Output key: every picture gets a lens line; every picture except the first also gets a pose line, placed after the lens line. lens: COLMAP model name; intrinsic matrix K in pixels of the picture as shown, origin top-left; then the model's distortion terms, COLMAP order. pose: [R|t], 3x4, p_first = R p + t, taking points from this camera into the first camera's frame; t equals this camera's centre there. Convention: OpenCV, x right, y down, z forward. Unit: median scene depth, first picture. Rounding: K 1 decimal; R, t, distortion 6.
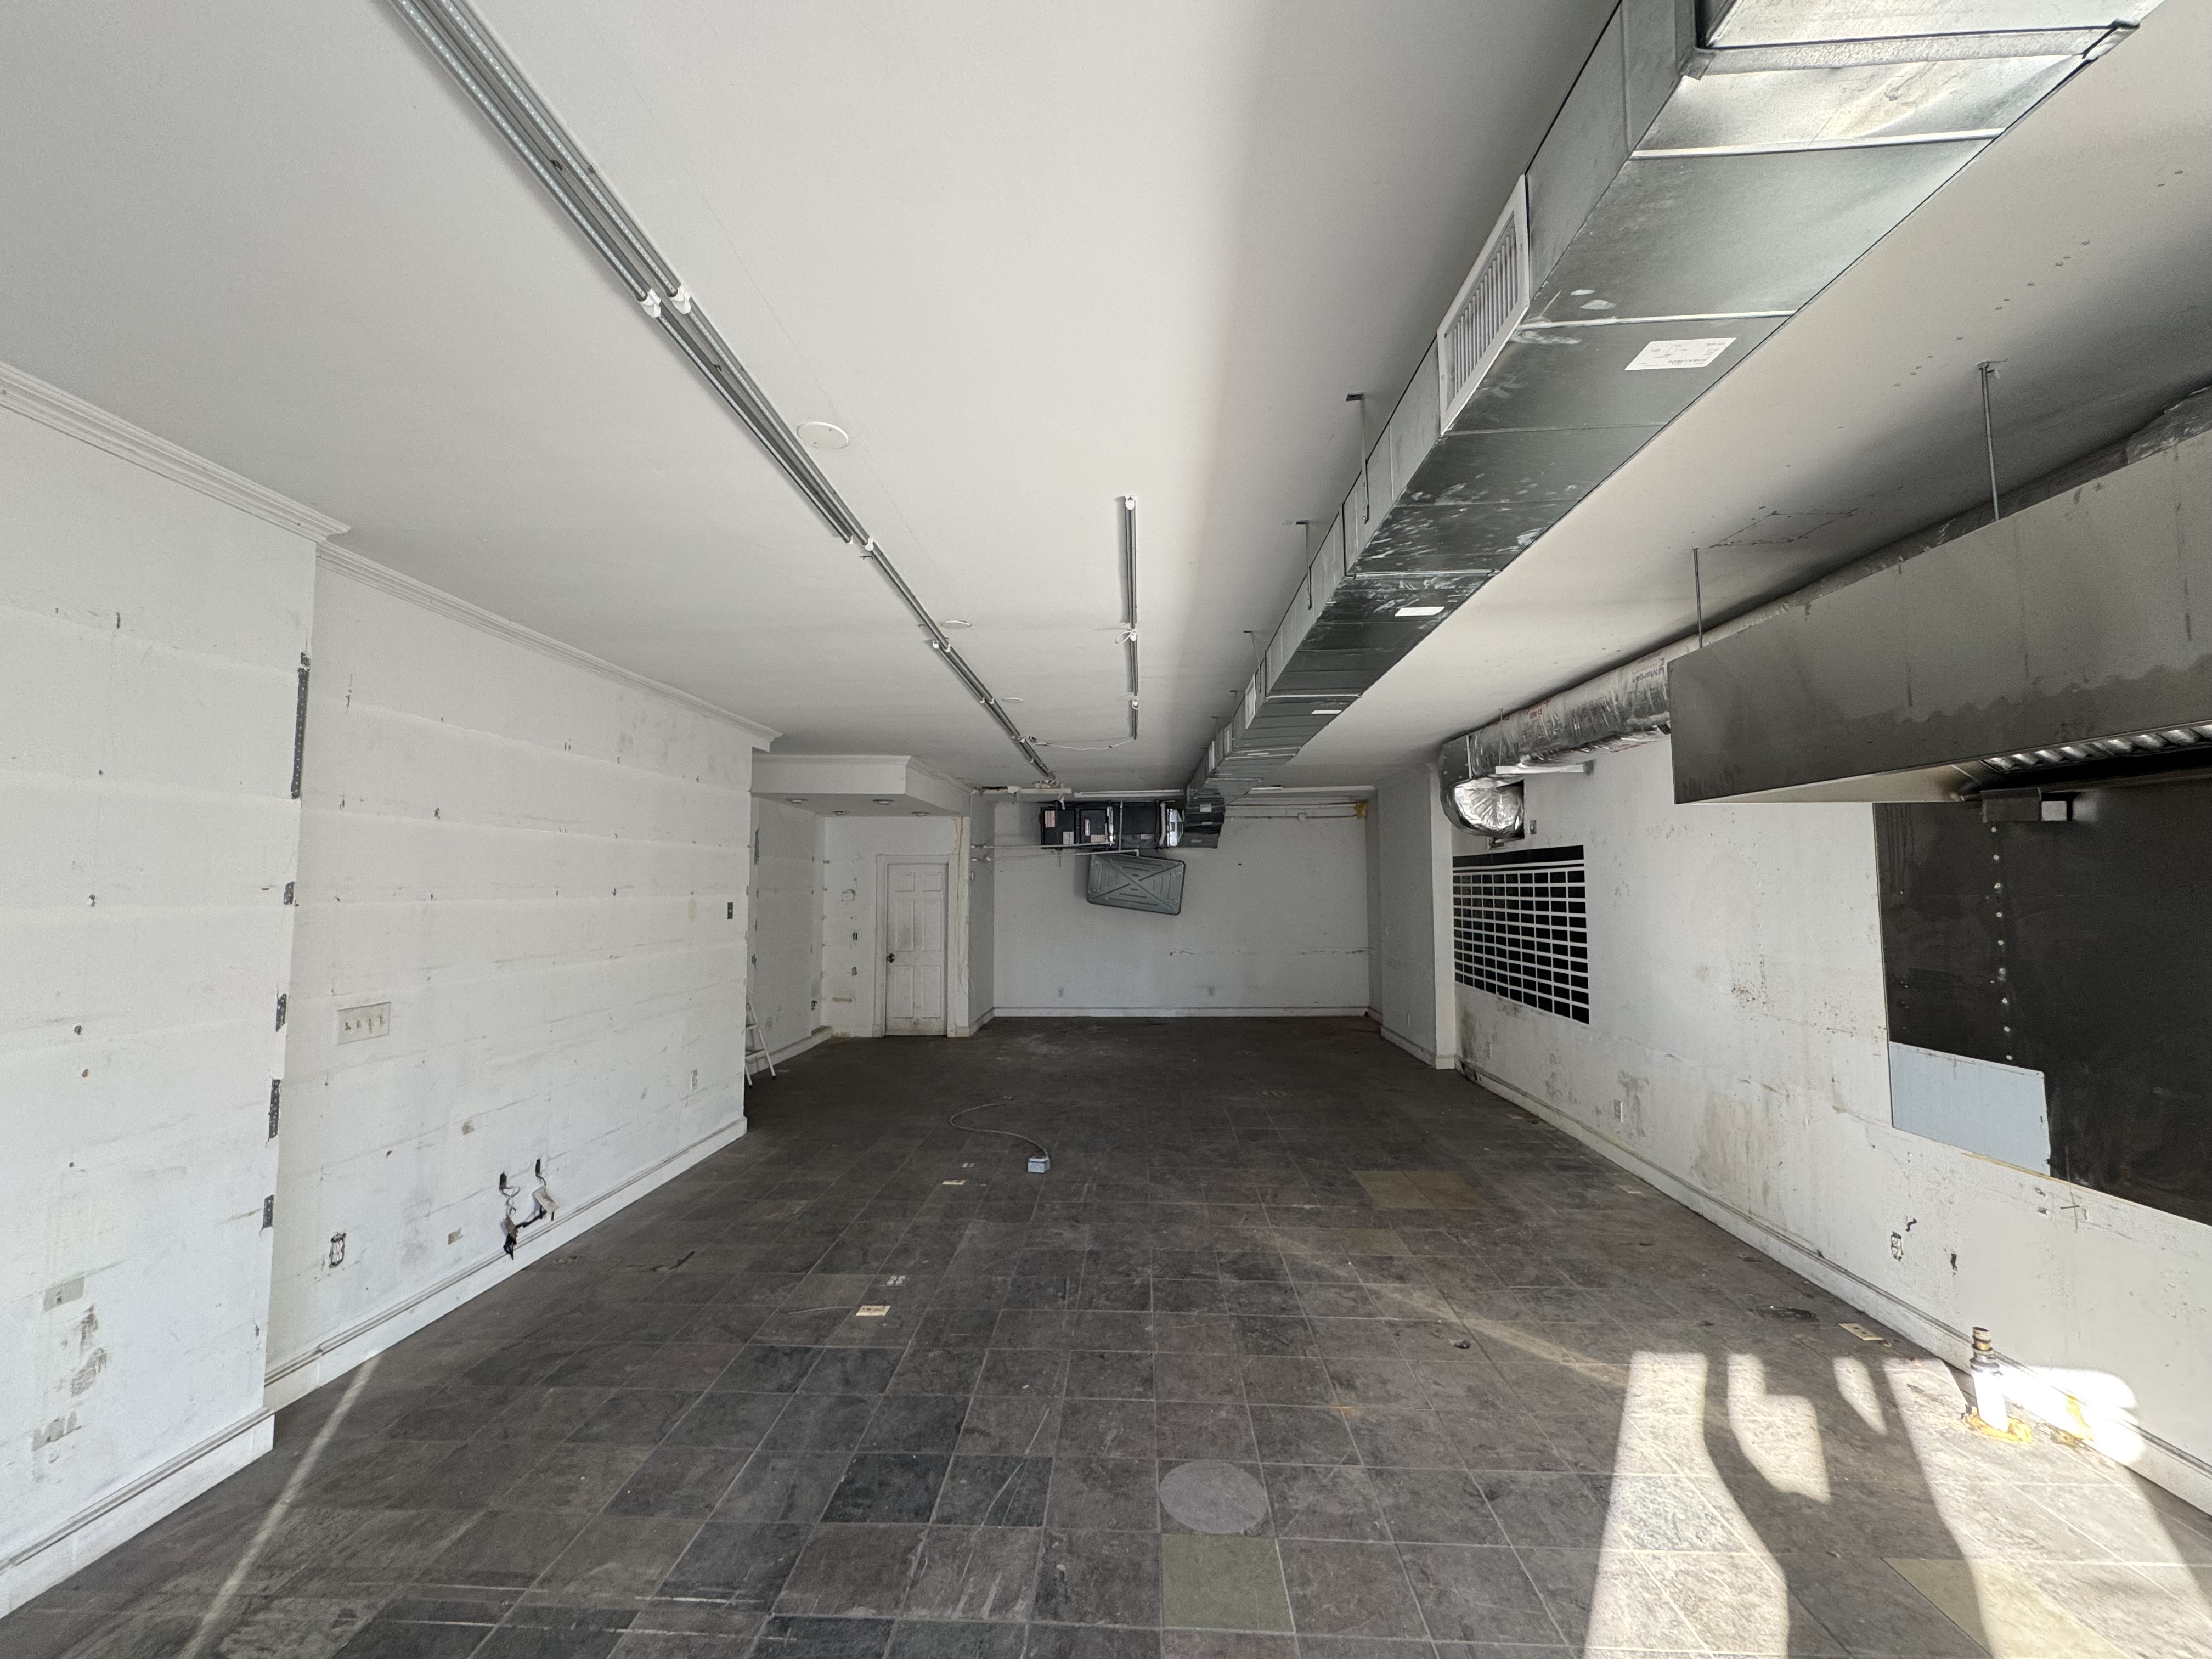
lens RADIAL K [[878.1, 0, 1103.3], [0, 878.1, 825.4], [0, 0, 1]] dist [-0.004249, 0.000536]
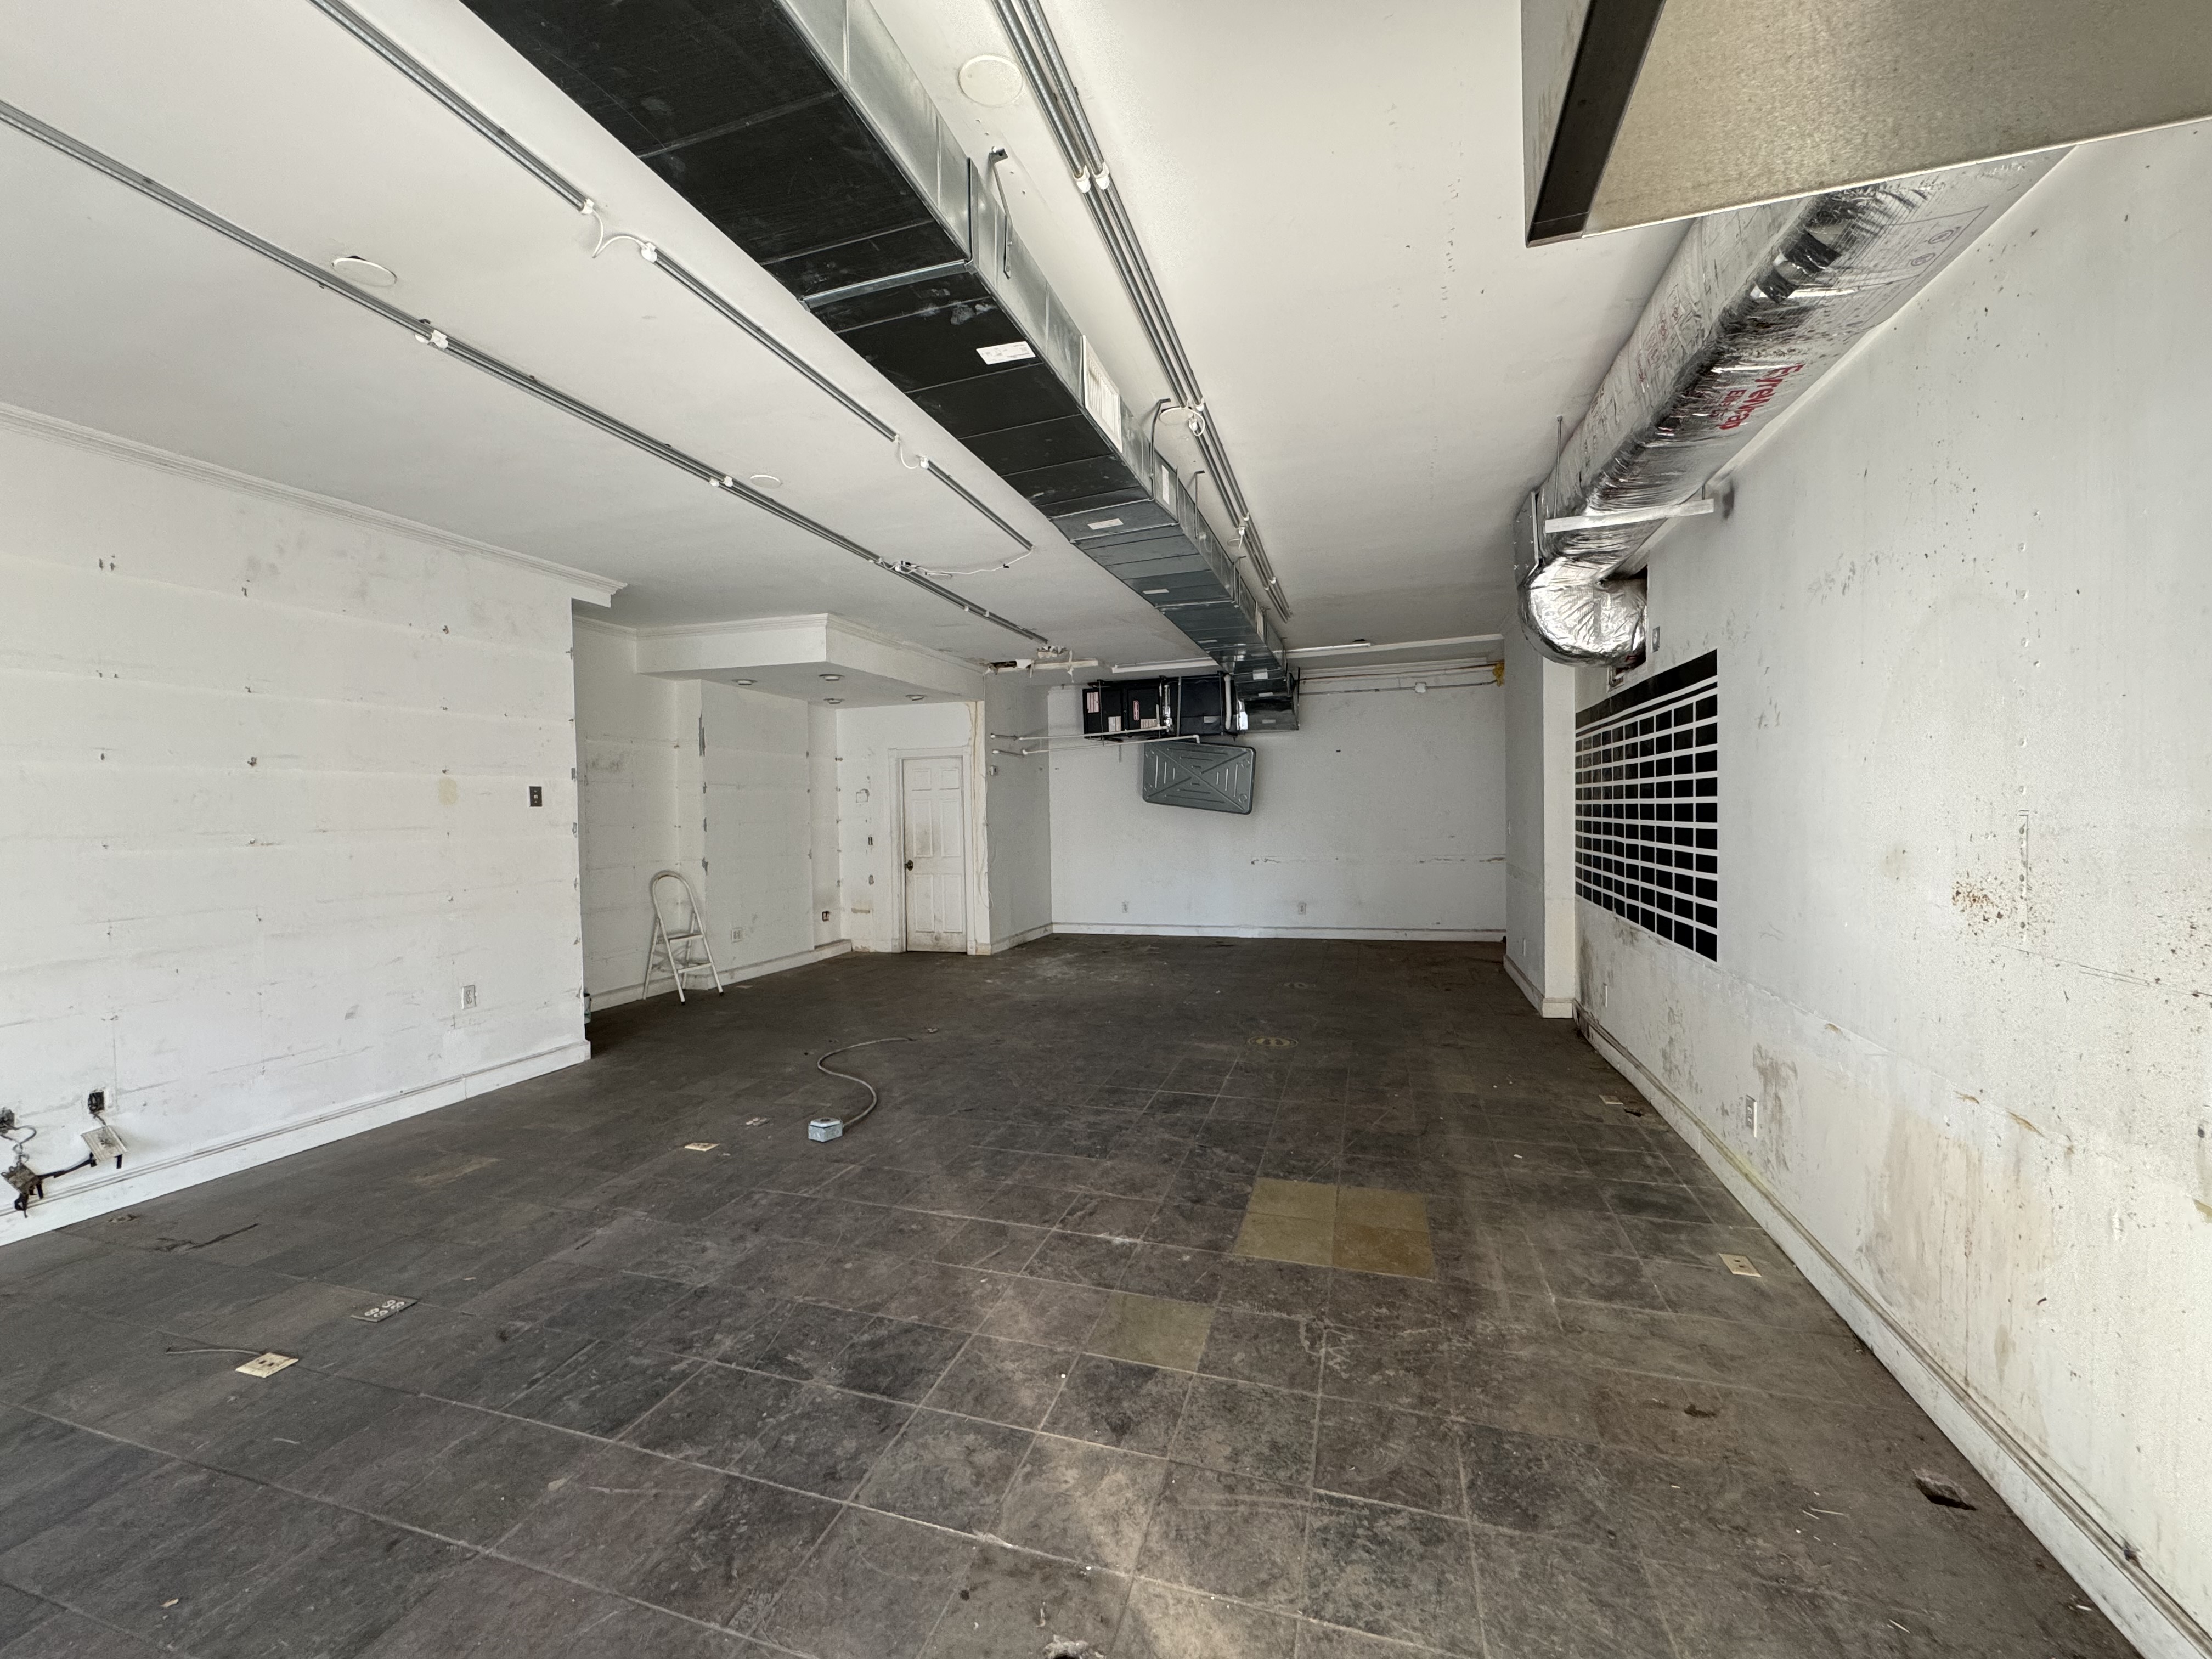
lens RADIAL K [[878.1, 0, 1105.7], [0, 878.1, 824.4], [0, 0, 1]] dist [-0.004249, 0.000536]
pose [[0.967443, -0.011211, -0.252841, 0.368032], [0.033401, 0.995936, 0.083644, 0.088682], [0.250875, -0.089366, 0.963885, 0.413986]]
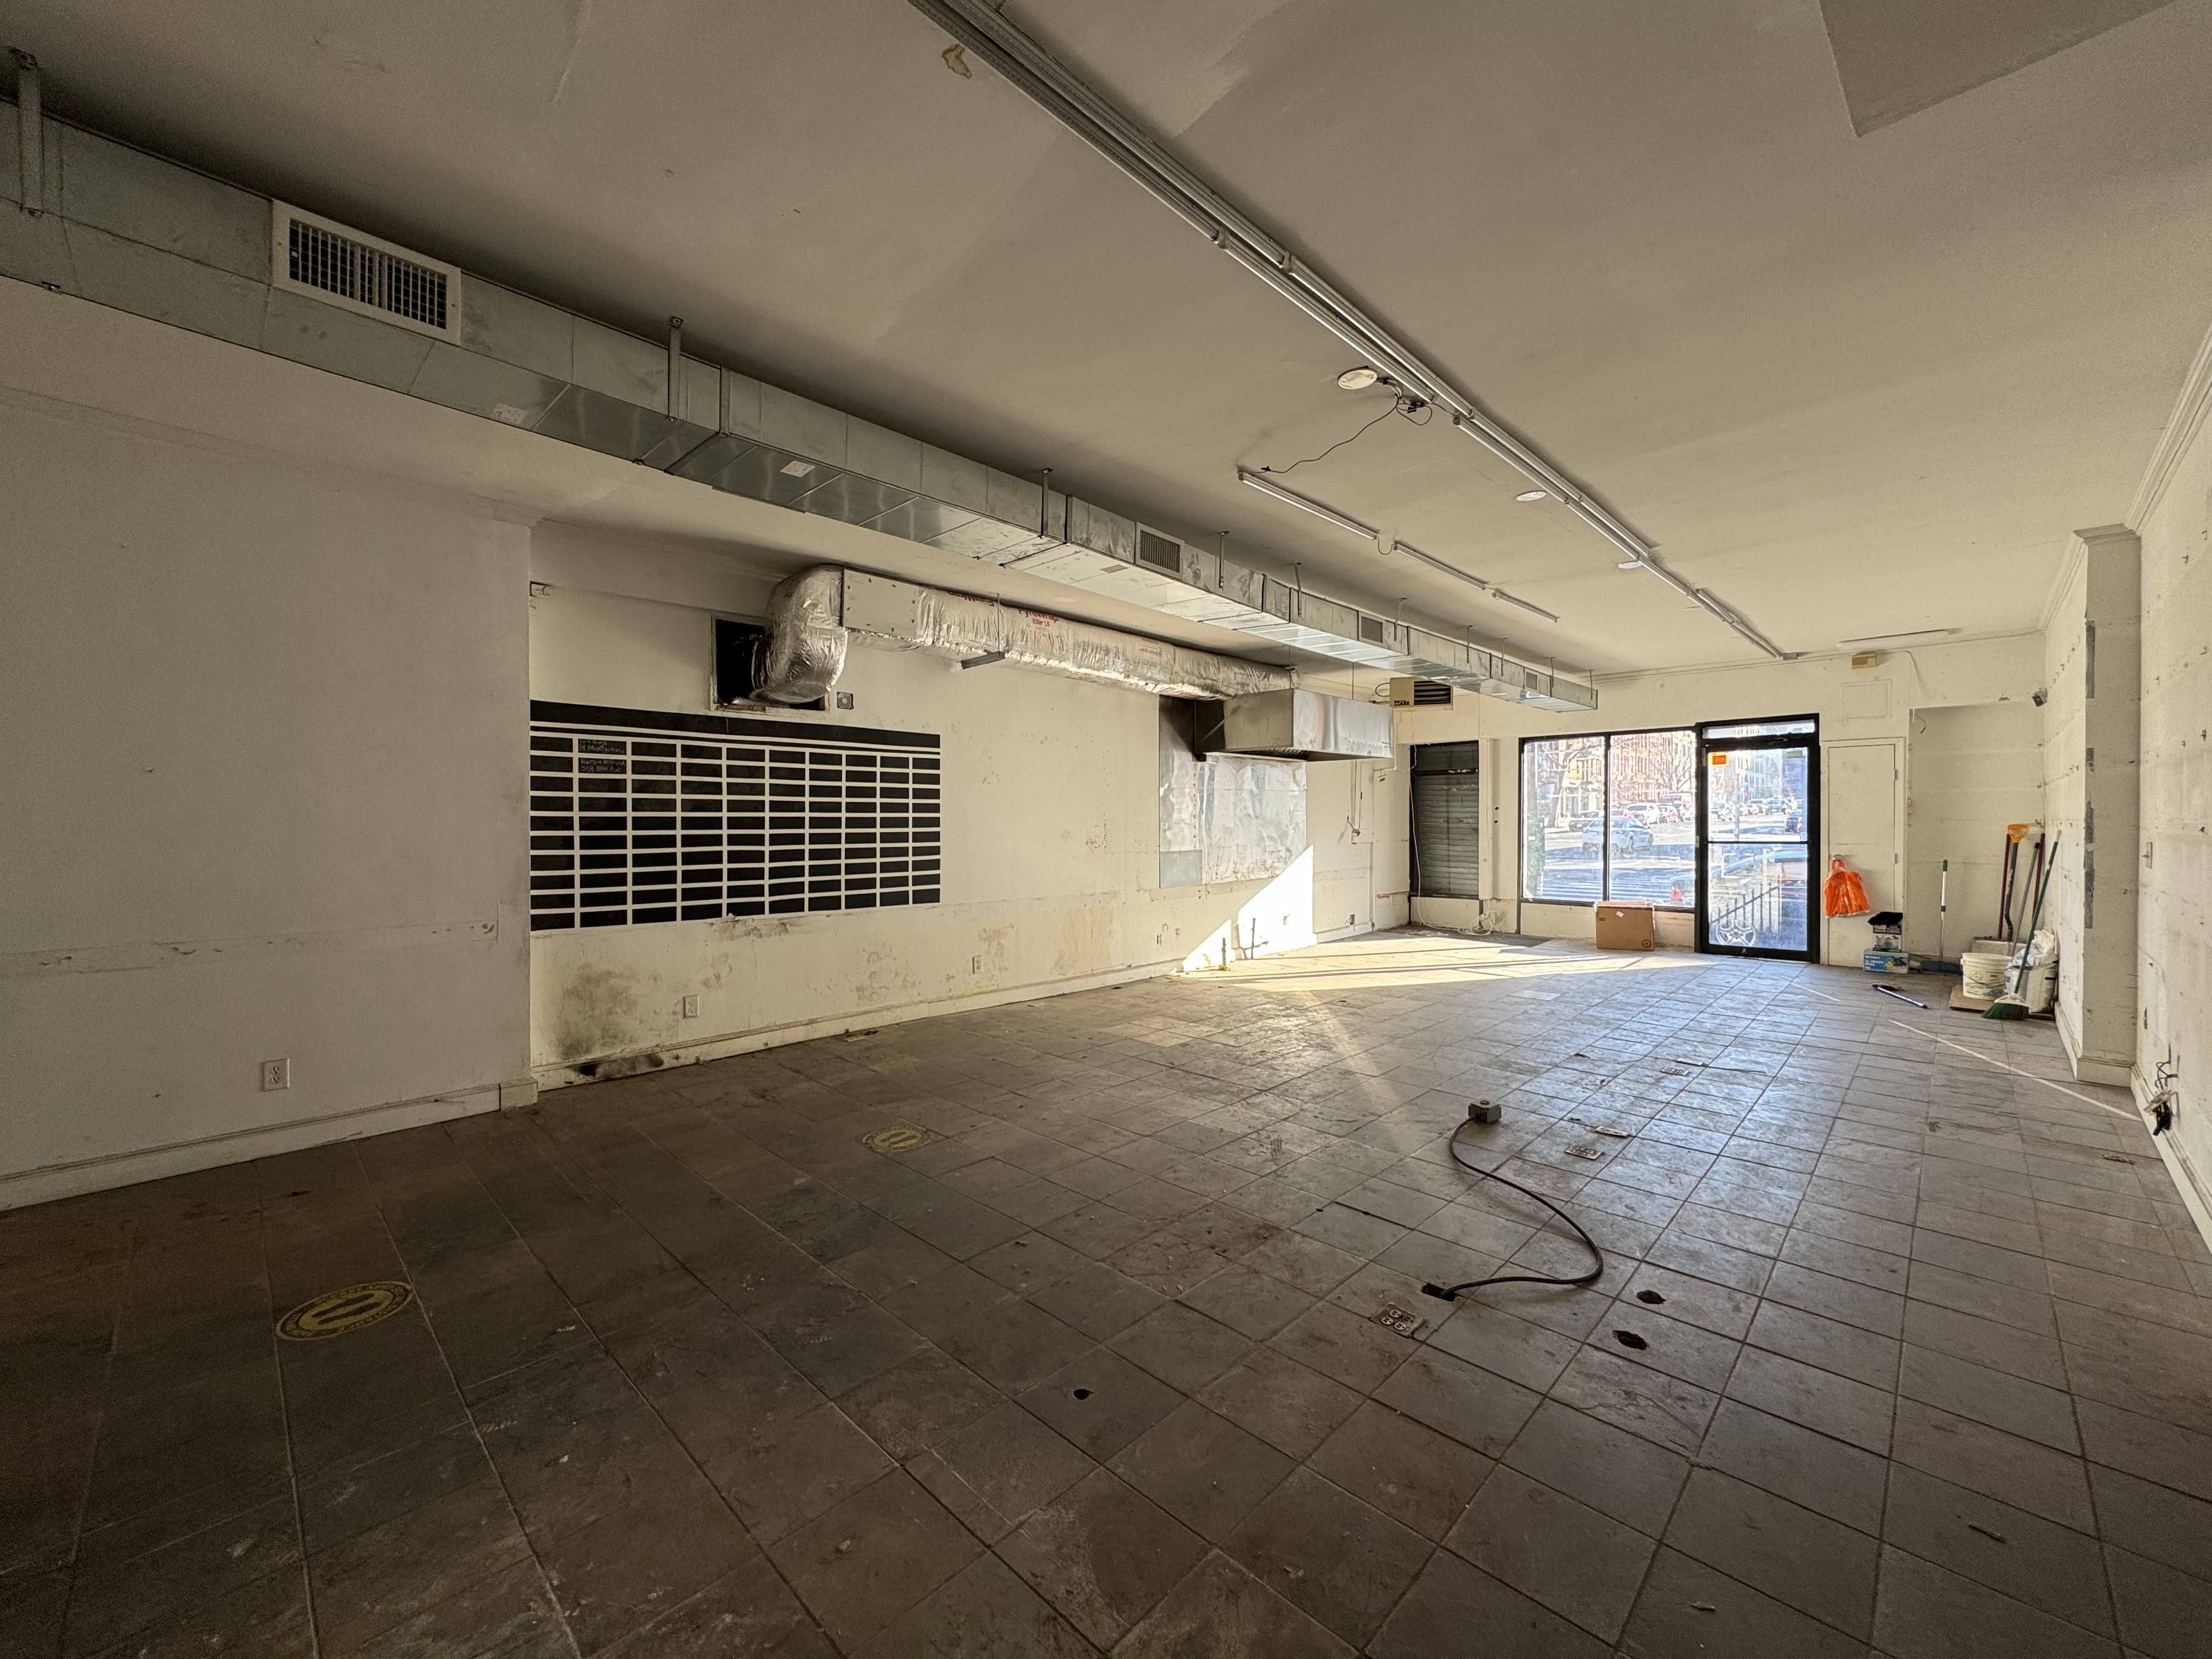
lens RADIAL K [[878.1, 0, 1106.4], [0, 878.1, 824.3], [0, 0, 1]] dist [-0.004249, 0.000536]
pose [[-0.743469, -0.003937, 0.668759, -0.368404], [-0.046580, 0.997859, -0.045909, 0.202503], [-0.667147, -0.065282, -0.742060, 1.964104]]
